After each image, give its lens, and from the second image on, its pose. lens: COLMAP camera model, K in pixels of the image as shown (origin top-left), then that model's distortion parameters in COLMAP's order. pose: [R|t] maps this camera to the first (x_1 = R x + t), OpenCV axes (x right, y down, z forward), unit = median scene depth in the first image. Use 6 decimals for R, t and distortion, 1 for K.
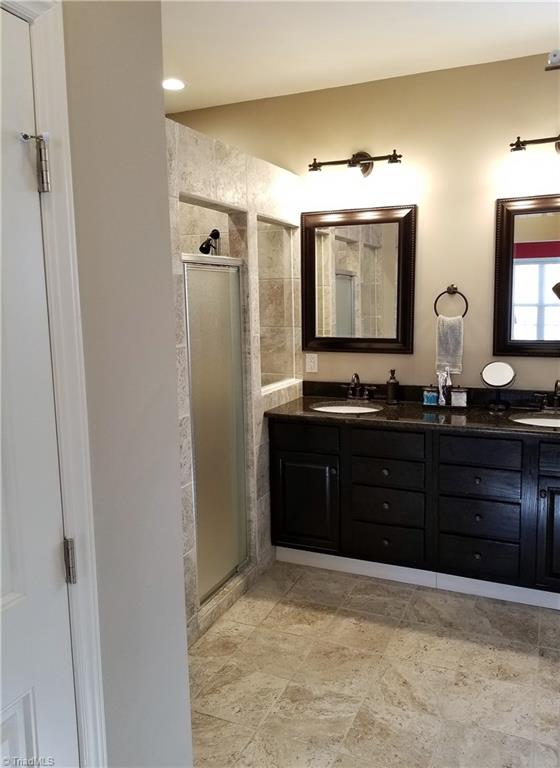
lens RADIAL K [[605.8, 0, 280.0], [0, 605.8, 384.0], [0, 0, 1]] dist [0.002763, -0.001093]
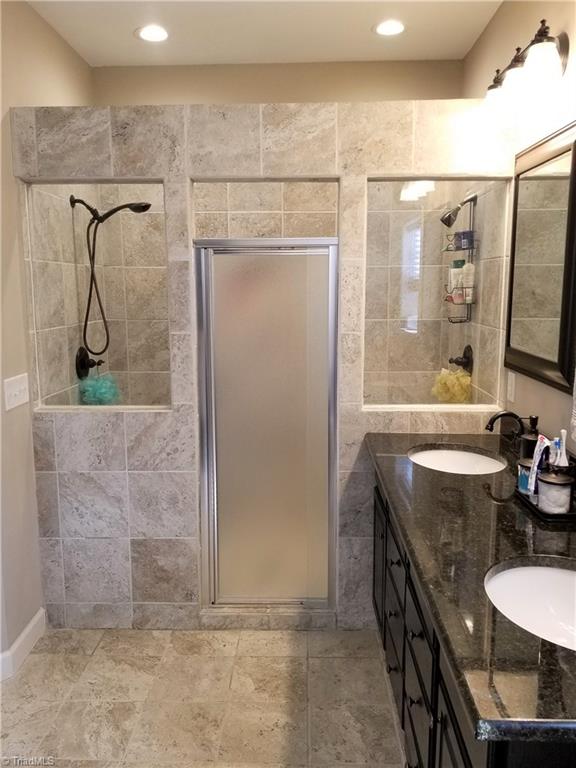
lens RADIAL K [[649.6, 0, 288.0], [0, 649.6, 384.0], [0, 0, 1]] dist [0.039029, -0.075192]
pose [[0.378963, 0.171003, -0.909475, 0.874843], [-0.138161, 0.982219, 0.127112, -0.137689], [0.915040, 0.077483, 0.395851, 0.725145]]
